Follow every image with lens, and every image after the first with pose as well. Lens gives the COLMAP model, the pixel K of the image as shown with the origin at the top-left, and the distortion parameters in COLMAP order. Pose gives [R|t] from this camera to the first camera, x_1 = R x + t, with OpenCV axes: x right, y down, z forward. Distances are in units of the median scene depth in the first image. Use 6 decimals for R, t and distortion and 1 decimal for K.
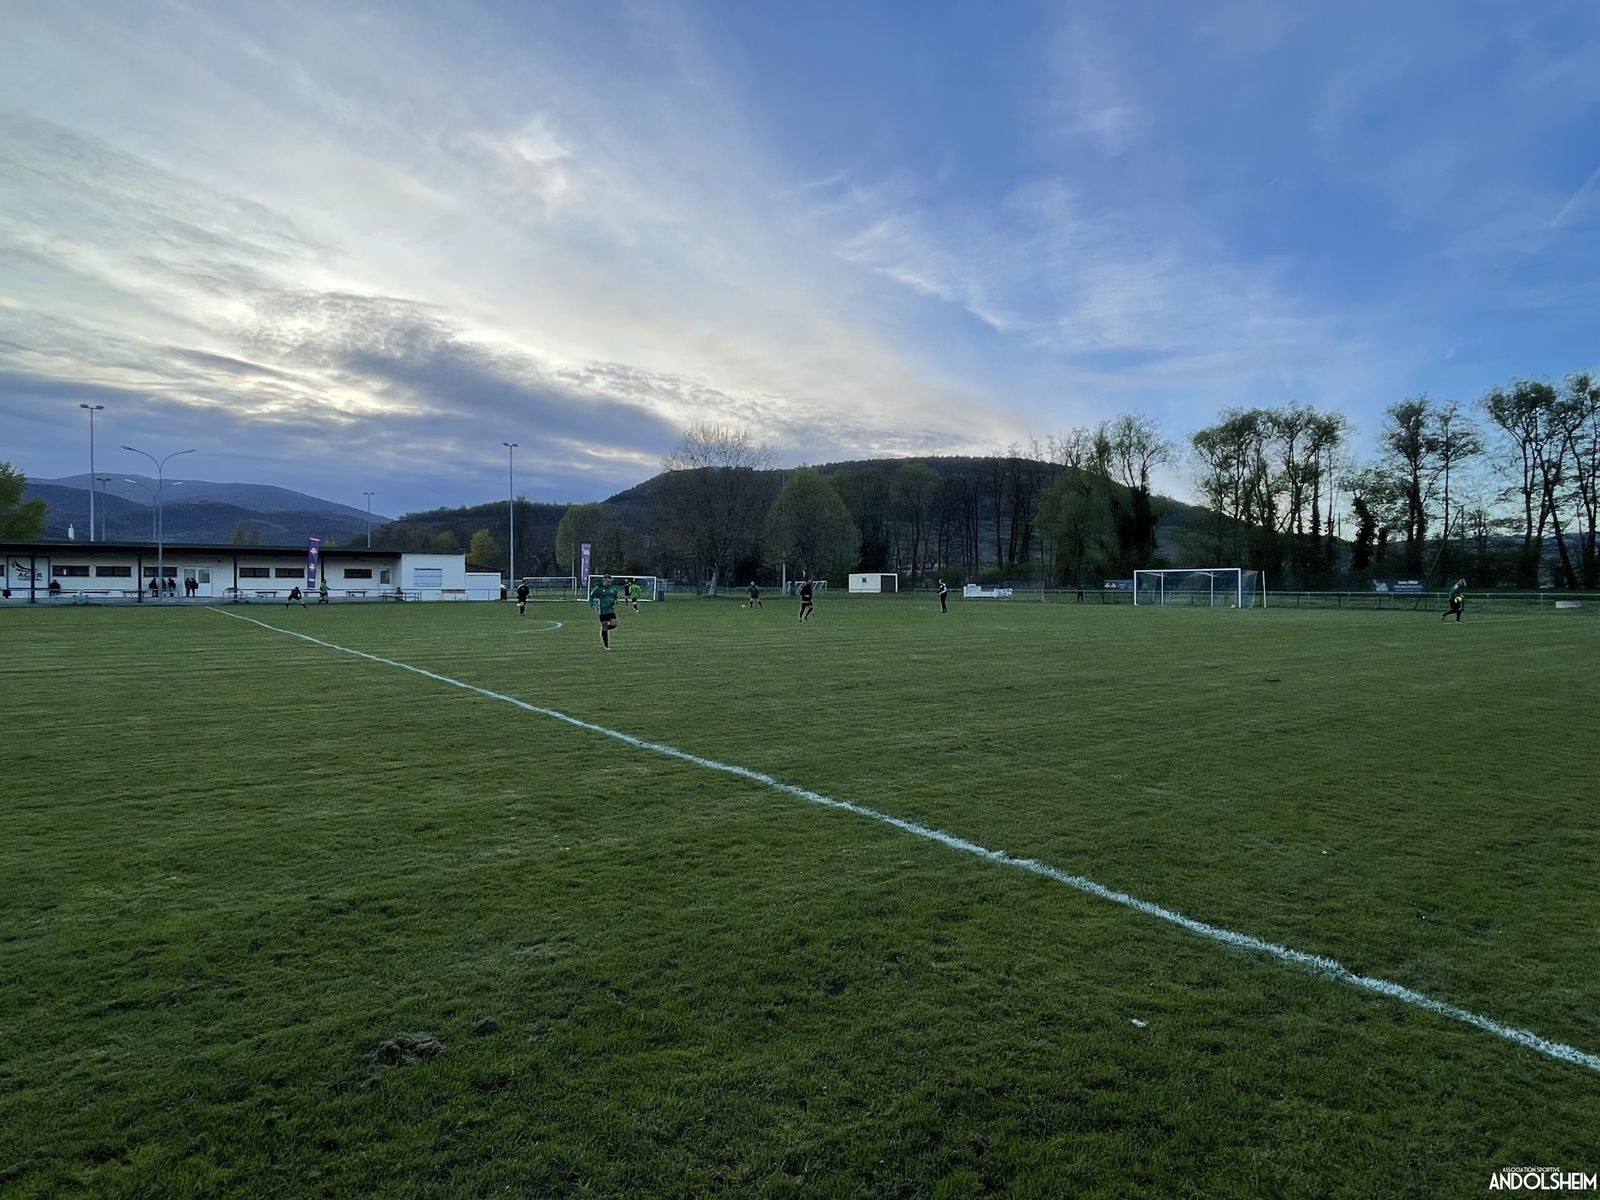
lens RADIAL K [[906.4, 0, 783.8], [0, 906.4, 591.9], [0, 0, 1]] dist [-0.014585, -0.007377]
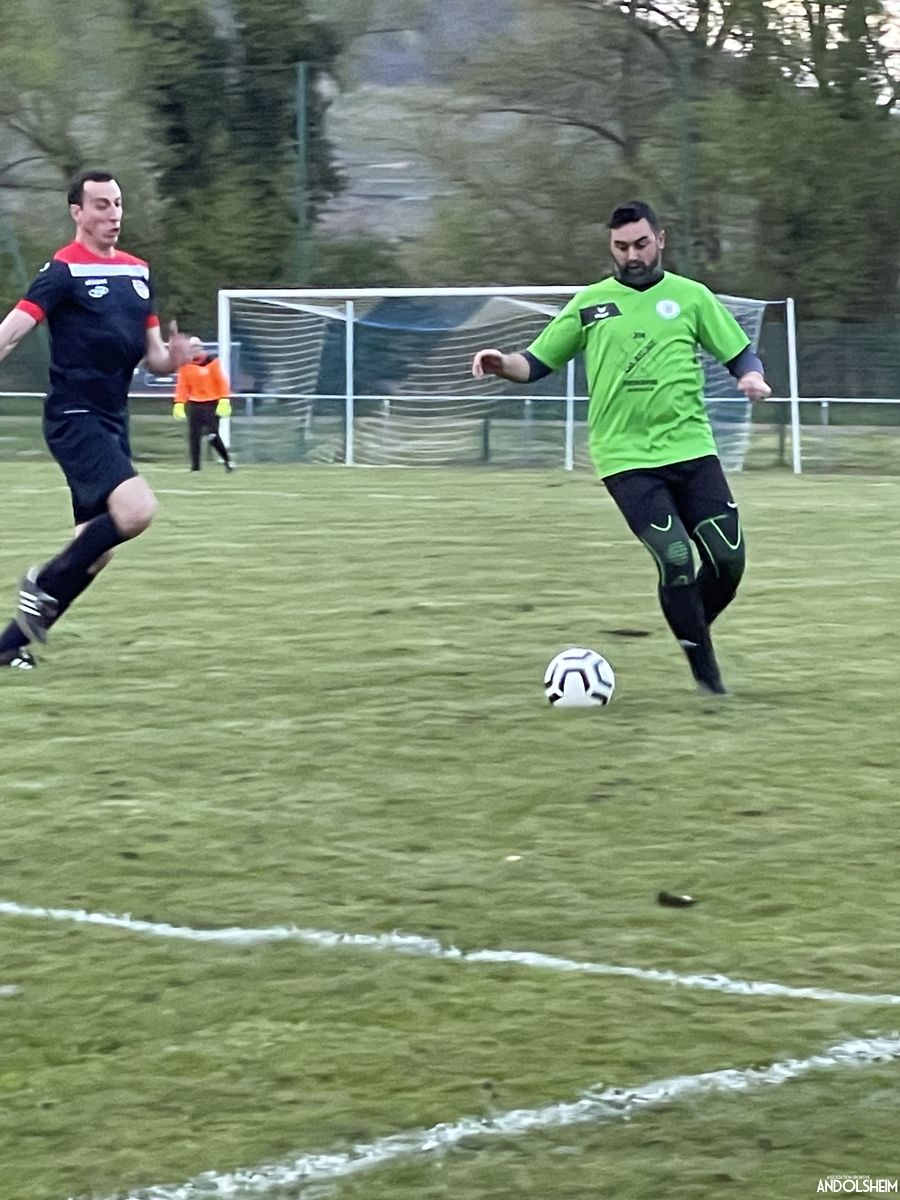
lens RADIAL K [[5452.3, 0, 449.5], [0, 5452.3, 599.5], [0, 0, 1]] dist [0.061290, 0.000000]
pose [[0.920172, -0.008789, 0.391416, -0.035933], [-0.001196, 0.999680, 0.025260, 0.012011], [-0.391513, -0.023712, 0.919867, -0.119635]]
